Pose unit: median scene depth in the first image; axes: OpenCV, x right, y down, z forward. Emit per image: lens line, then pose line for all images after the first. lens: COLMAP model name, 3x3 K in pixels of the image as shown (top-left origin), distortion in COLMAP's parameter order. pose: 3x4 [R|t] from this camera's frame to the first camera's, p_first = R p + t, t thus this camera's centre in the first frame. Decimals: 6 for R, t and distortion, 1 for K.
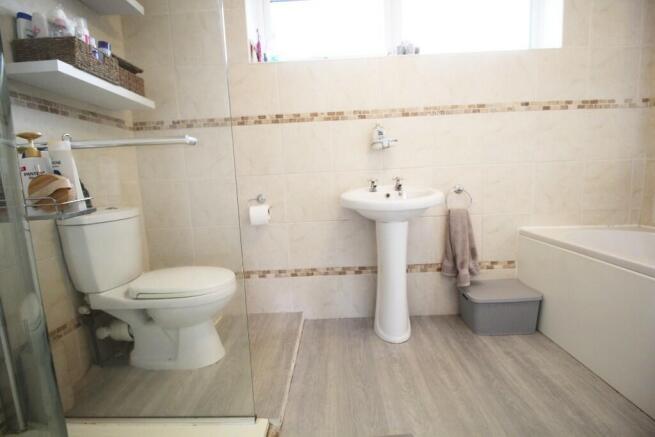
lens RADIAL K [[303.8, 0, 329.0], [0, 303.8, 217.1], [0, 0, 1]] dist [0.002734, -0.014619]
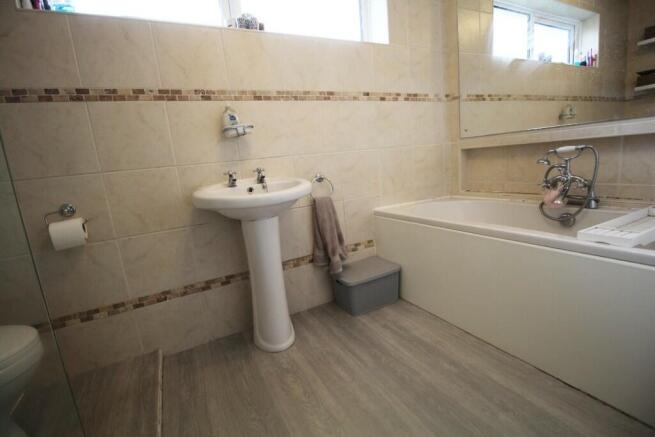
lens RADIAL K [[303.8, 0, 329.0], [0, 303.8, 217.1], [0, 0, 1]] dist [0.002734, -0.014619]
pose [[0.869708, -0.127566, 0.476797, -0.037324], [0.119248, 0.991712, 0.047815, -0.007433], [-0.478945, 0.015272, 0.877712, 0.121246]]
